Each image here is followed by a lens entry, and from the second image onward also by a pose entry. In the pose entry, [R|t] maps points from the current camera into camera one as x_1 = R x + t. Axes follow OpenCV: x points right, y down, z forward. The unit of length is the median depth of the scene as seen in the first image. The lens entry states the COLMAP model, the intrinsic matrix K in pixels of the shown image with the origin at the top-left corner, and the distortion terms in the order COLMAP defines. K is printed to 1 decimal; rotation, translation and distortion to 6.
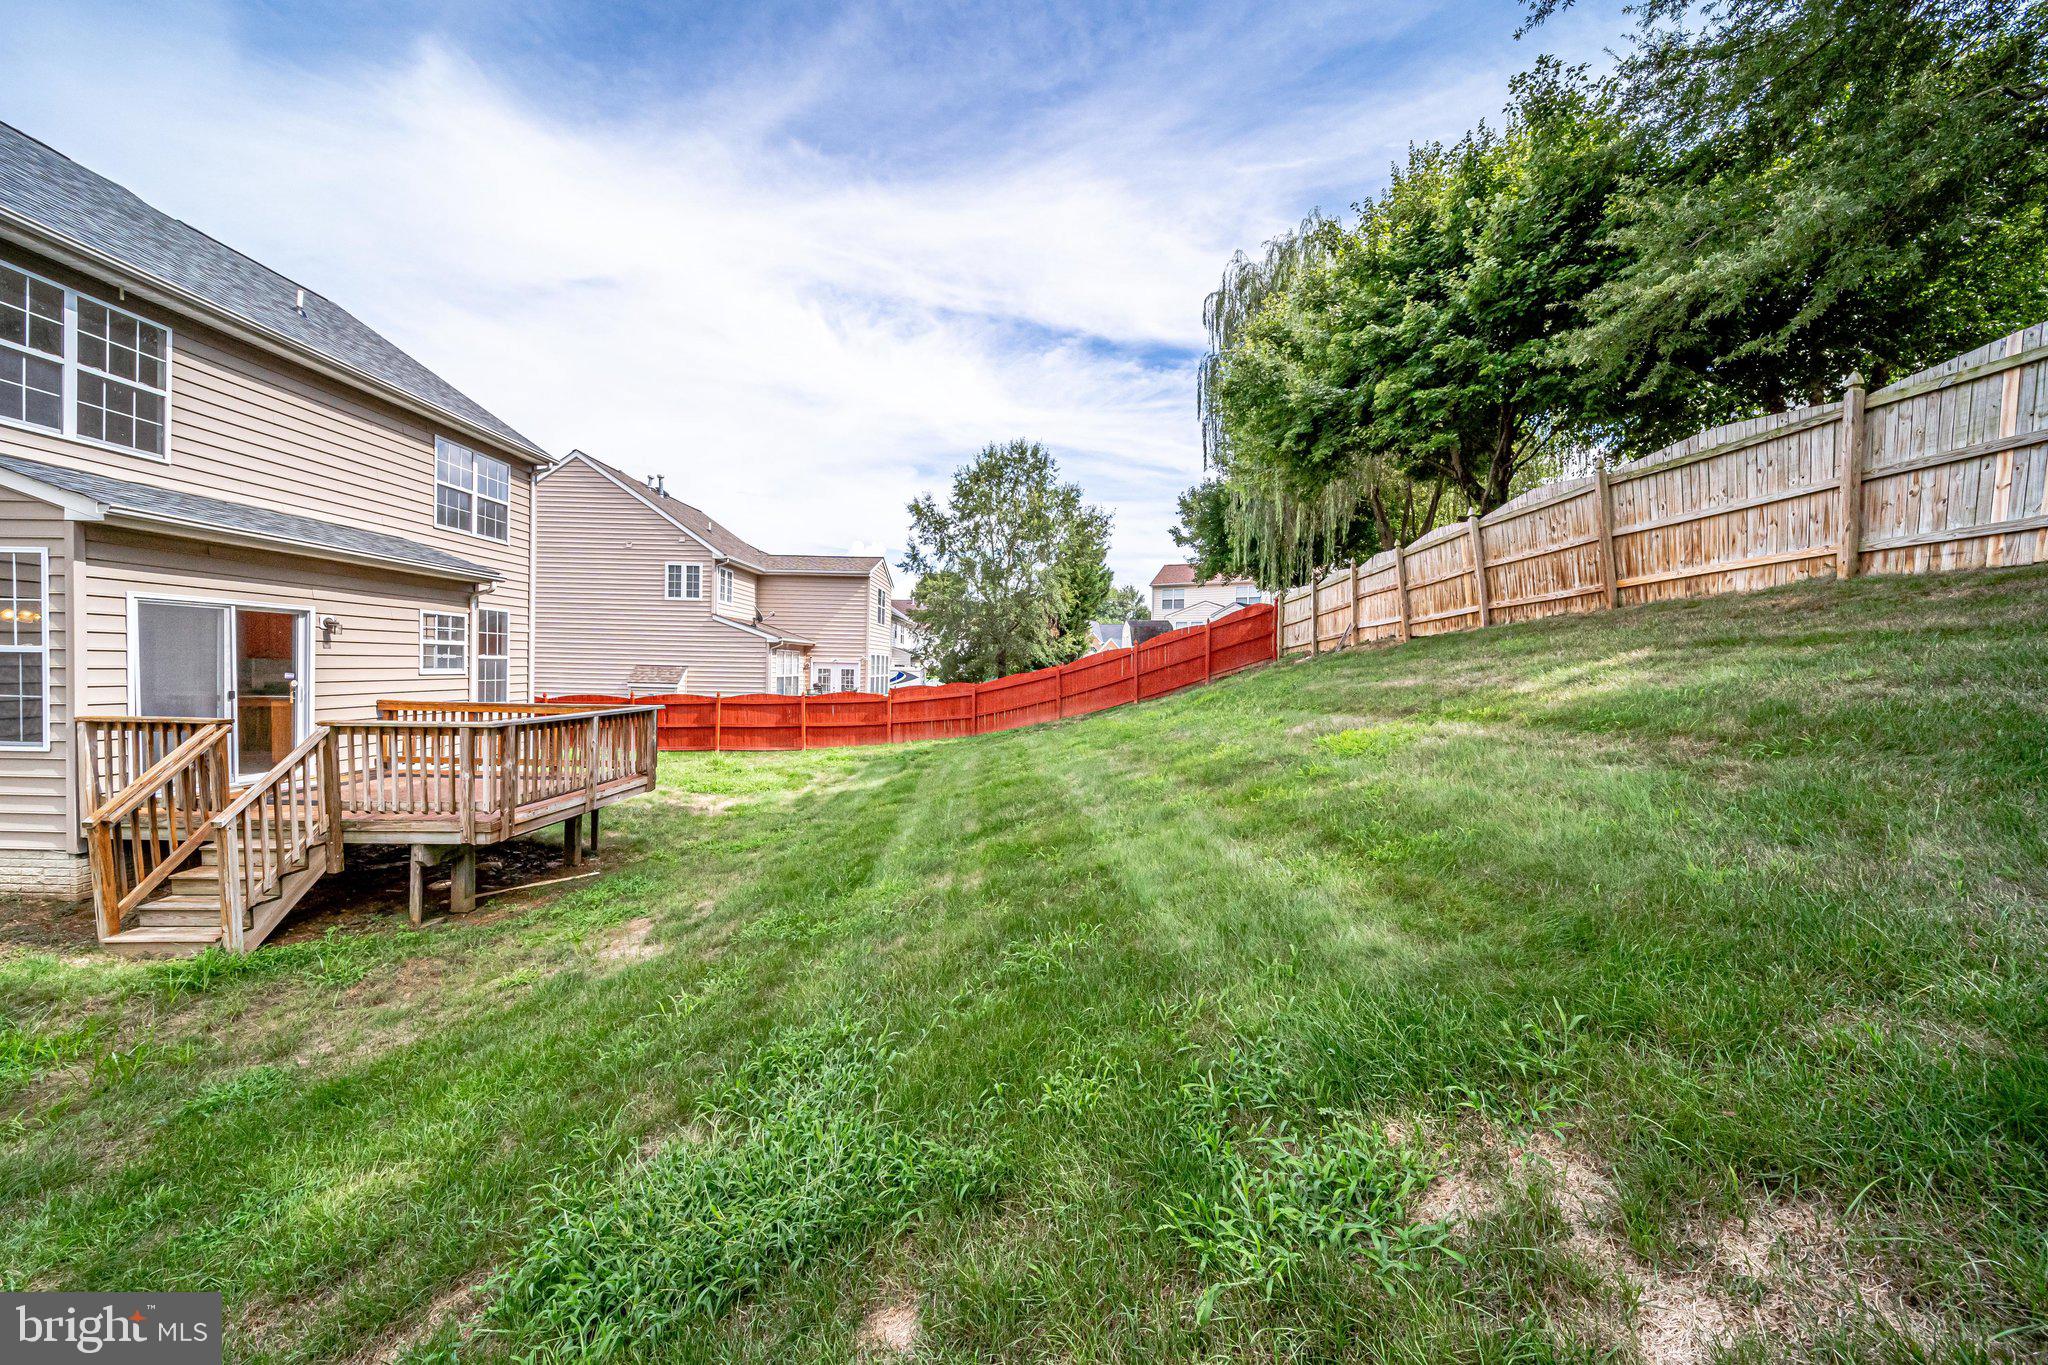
lens RADIAL K [[727.4, 0, 1024.0], [0, 727.4, 682.5], [0, 0, 1]] dist [-0.001101, -0.000250]
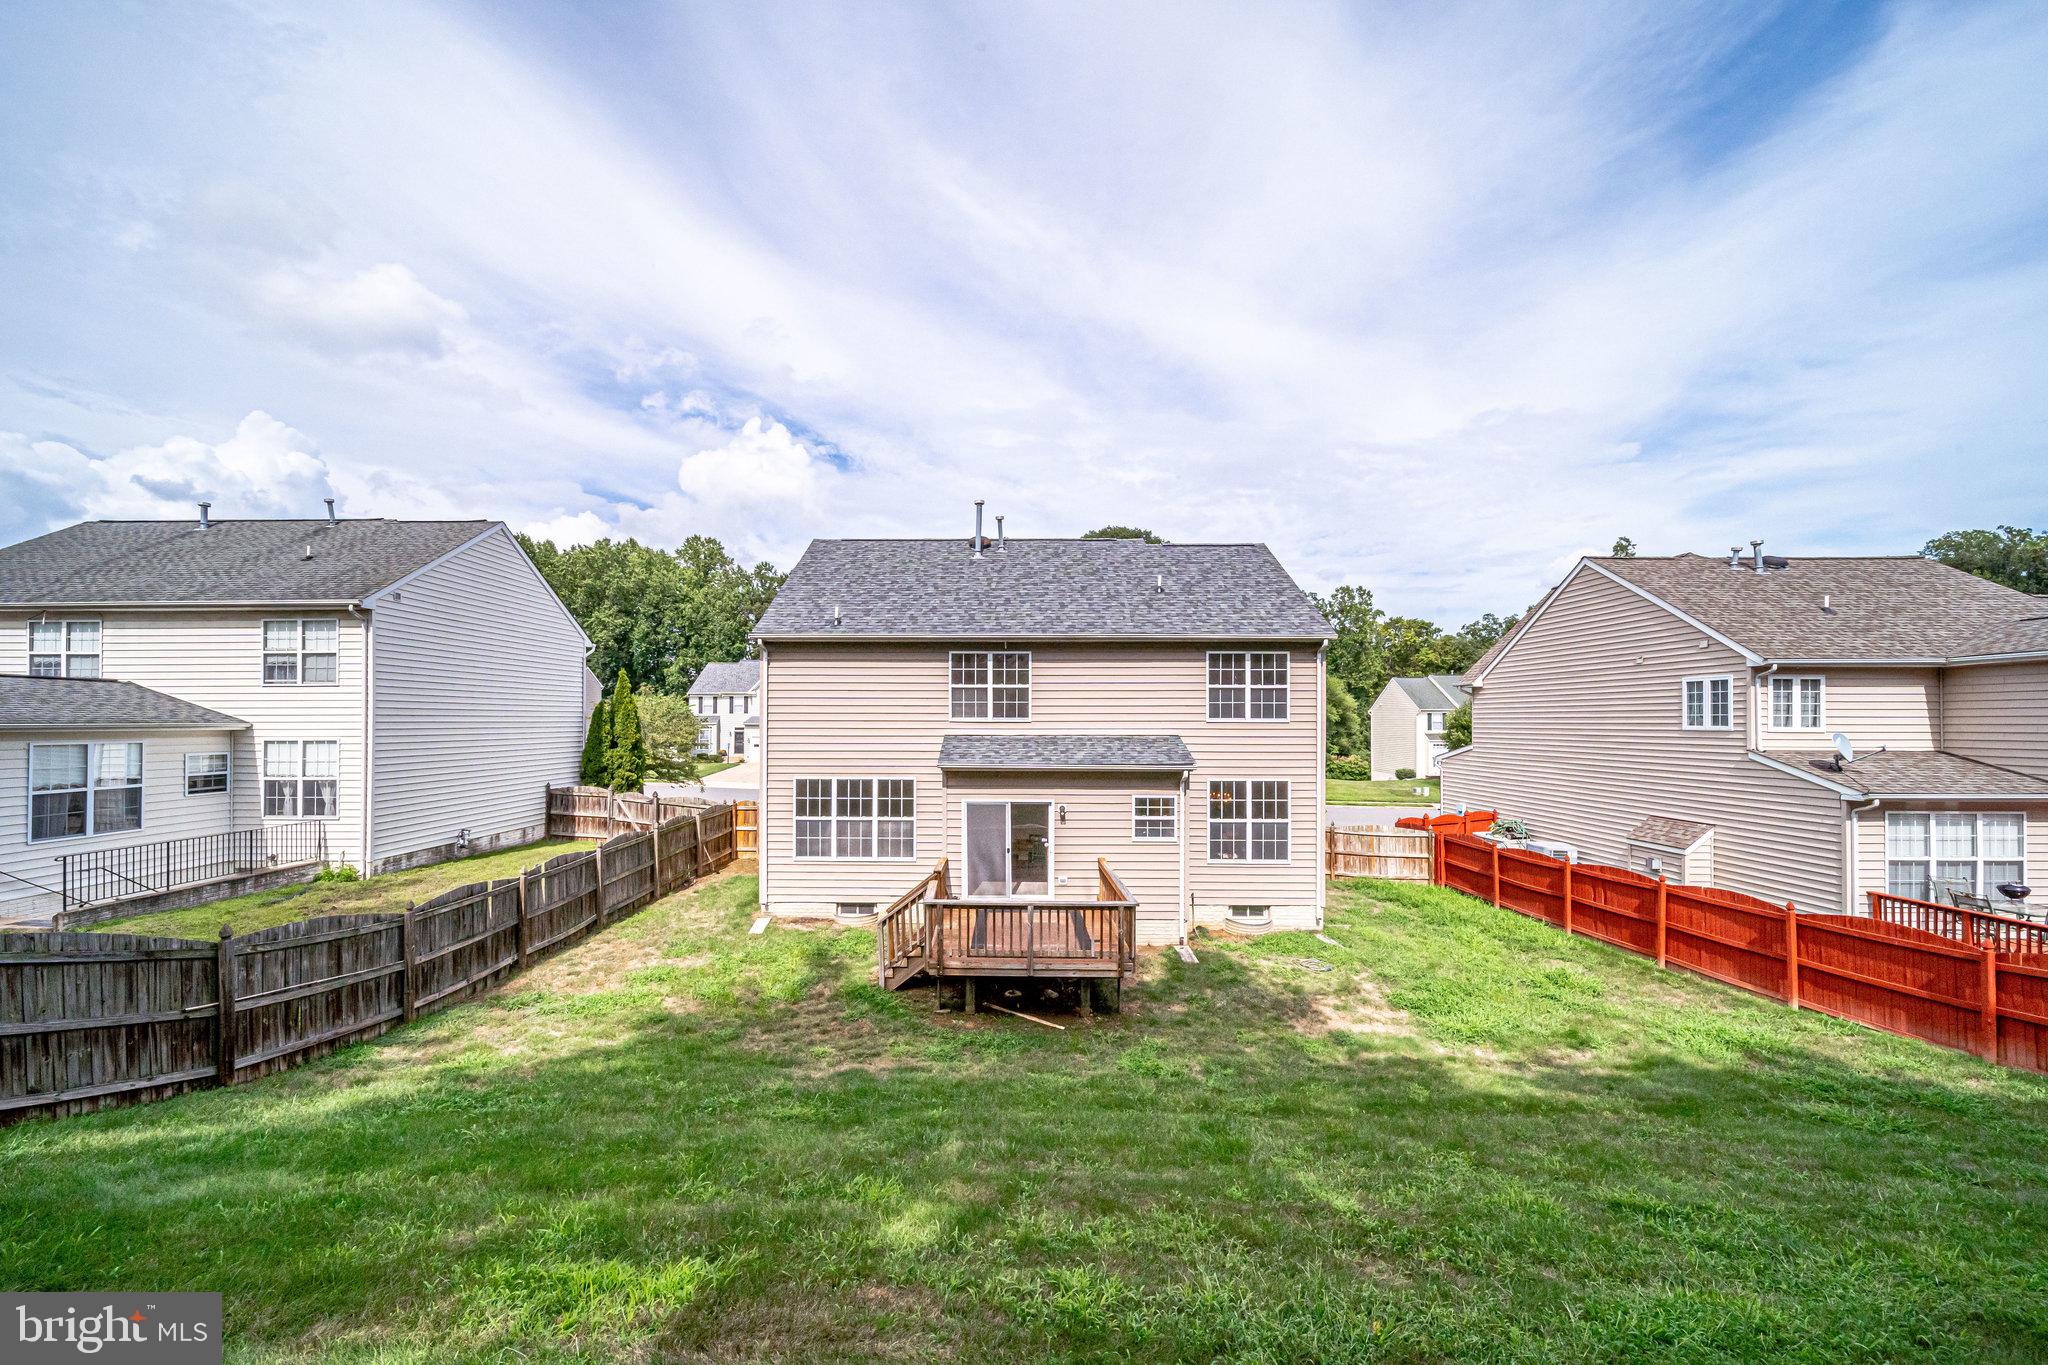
lens RADIAL K [[739.0, 0, 997.6], [0, 739.0, 710.2], [0, 0, 1]] dist [0.000820, 0.000063]
pose [[-0.031115, -0.035995, -0.998867, 0.594438], [-0.024239, 0.999085, -0.035248, -0.200675], [0.999222, 0.023115, -0.031960, 0.749795]]
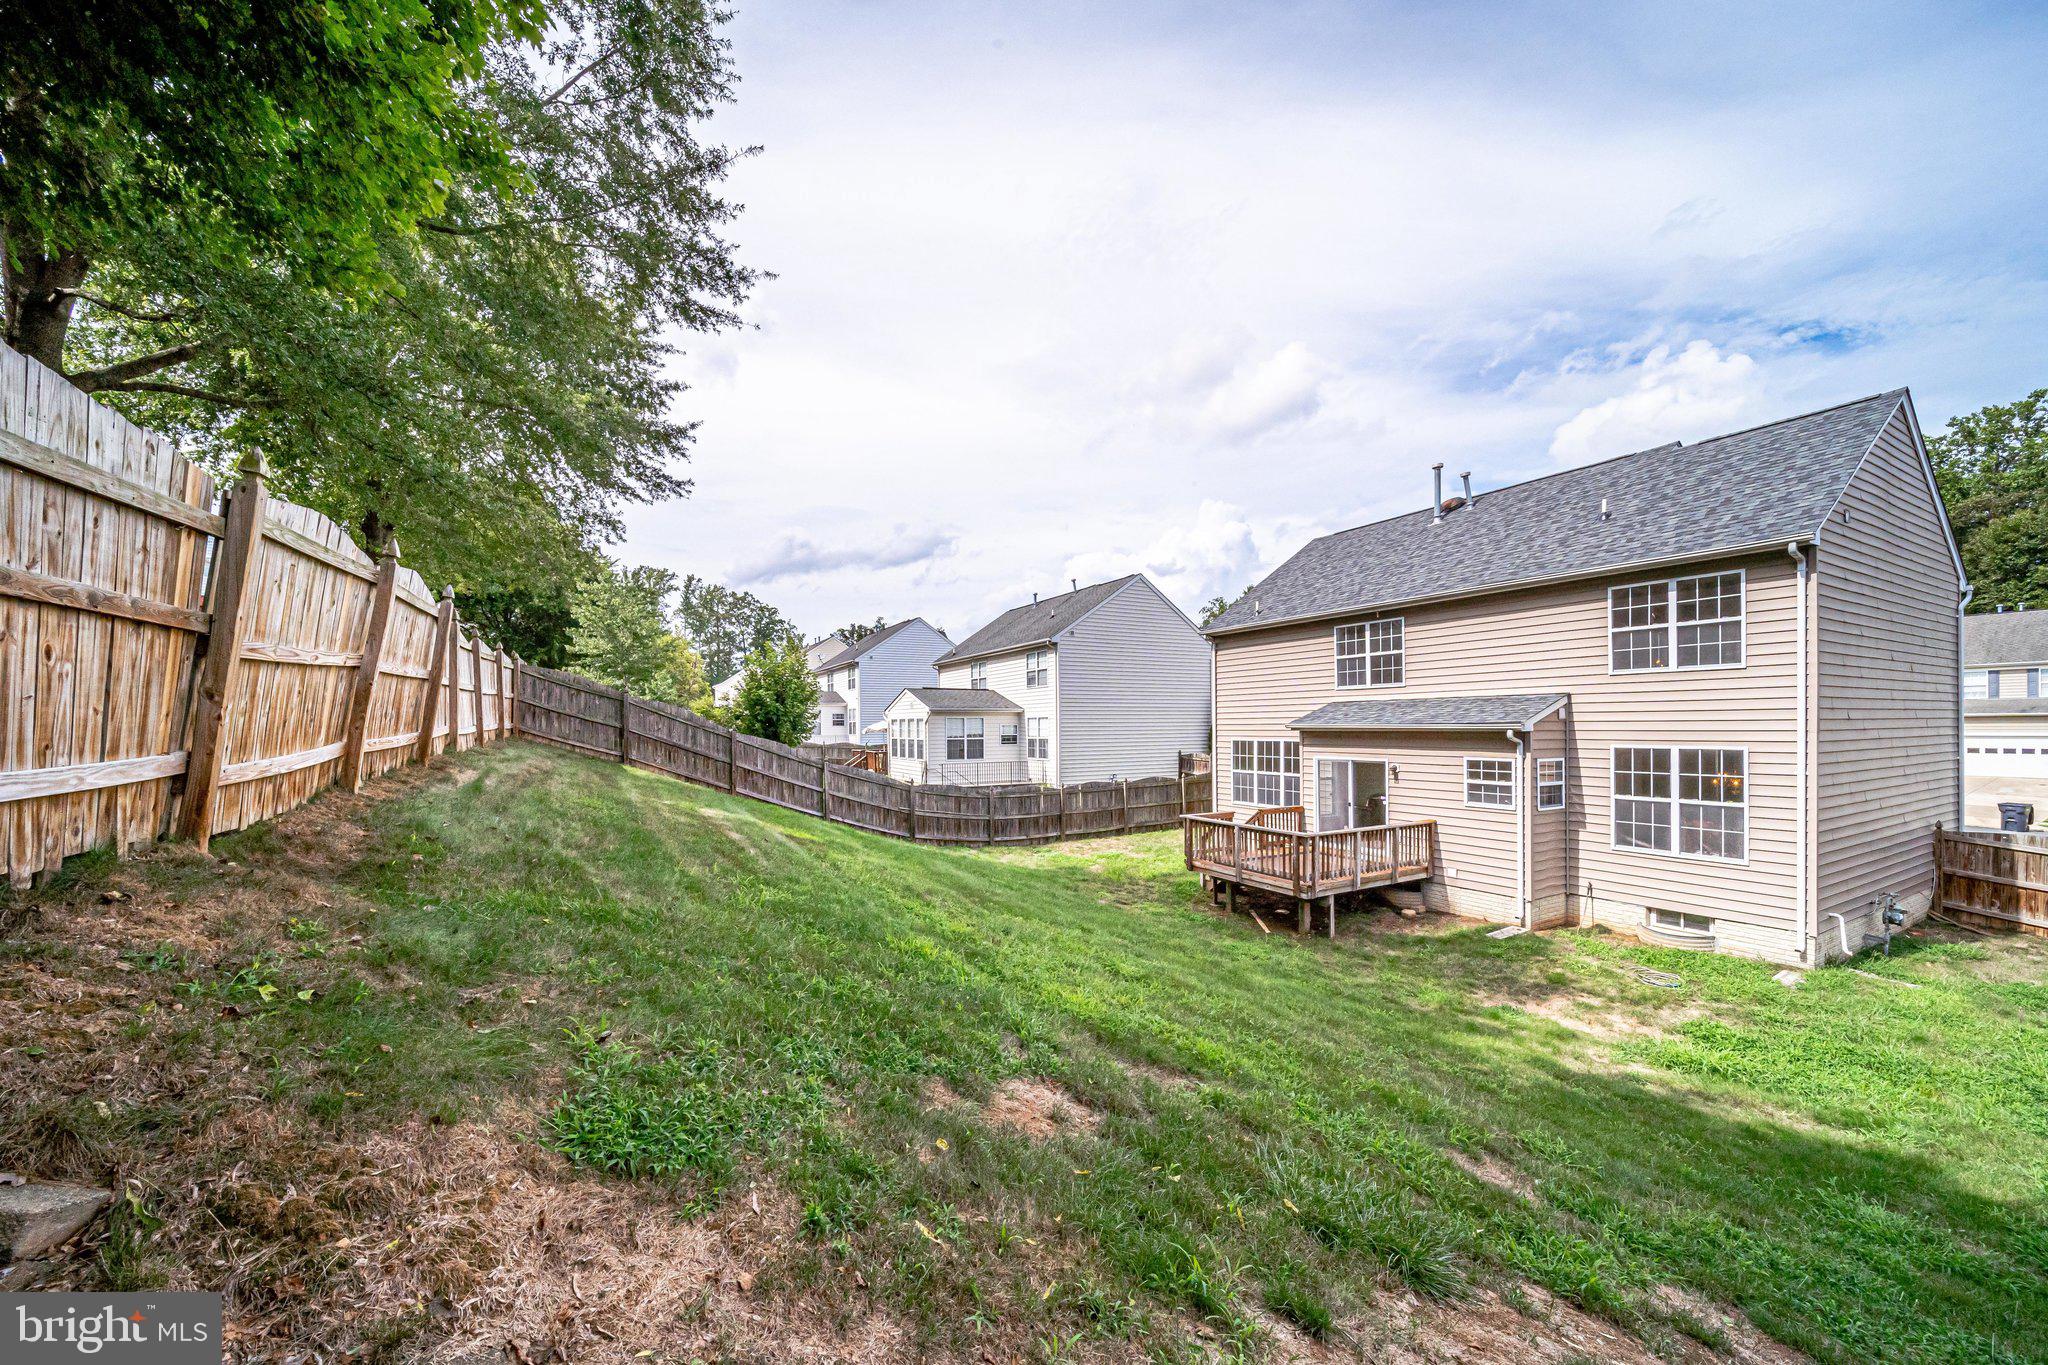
lens RADIAL K [[737.7, 0, 1019.8], [0, 737.7, 730.5], [0, 0, 1]] dist [-0.000850, -0.000282]
pose [[-0.879672, -0.014329, -0.475366, 0.510455], [-0.023822, 0.999619, 0.013951, -0.143015], [0.474984, 0.023596, -0.879678, 1.730610]]
